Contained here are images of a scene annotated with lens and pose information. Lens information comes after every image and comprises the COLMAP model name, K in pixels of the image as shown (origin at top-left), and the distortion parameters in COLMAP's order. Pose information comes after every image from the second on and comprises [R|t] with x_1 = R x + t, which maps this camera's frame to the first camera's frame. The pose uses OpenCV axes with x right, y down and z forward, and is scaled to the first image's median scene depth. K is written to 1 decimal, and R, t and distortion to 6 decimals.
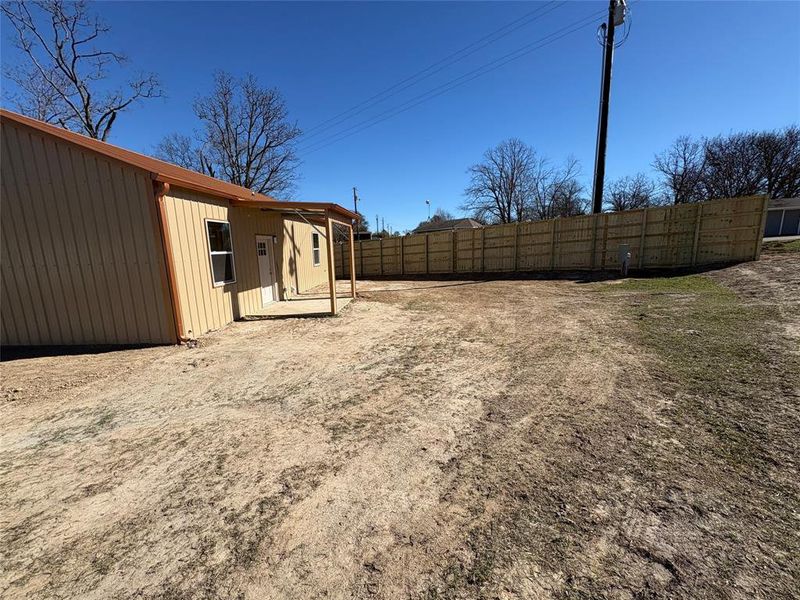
lens RADIAL K [[317.1, 0, 402.4], [0, 317.1, 299.5], [0, 0, 1]] dist [0.000532, 0.000165]
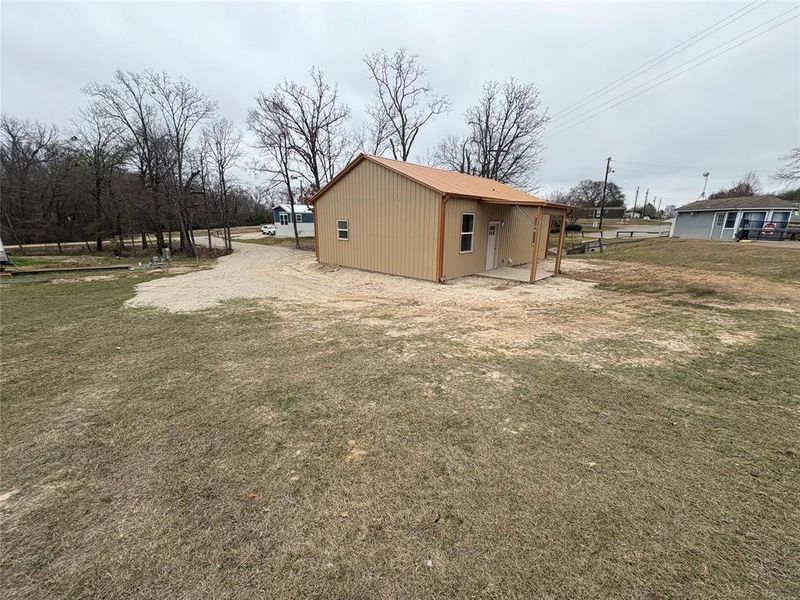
lens RADIAL K [[317.1, 0, 402.4], [0, 317.1, 299.5], [0, 0, 1]] dist [0.000532, 0.000165]
pose [[0.763545, 0.192785, -0.616305, 0.087753], [-0.142838, 0.981177, 0.129957, 0.008718], [0.629759, -0.011197, 0.776710, -0.171373]]
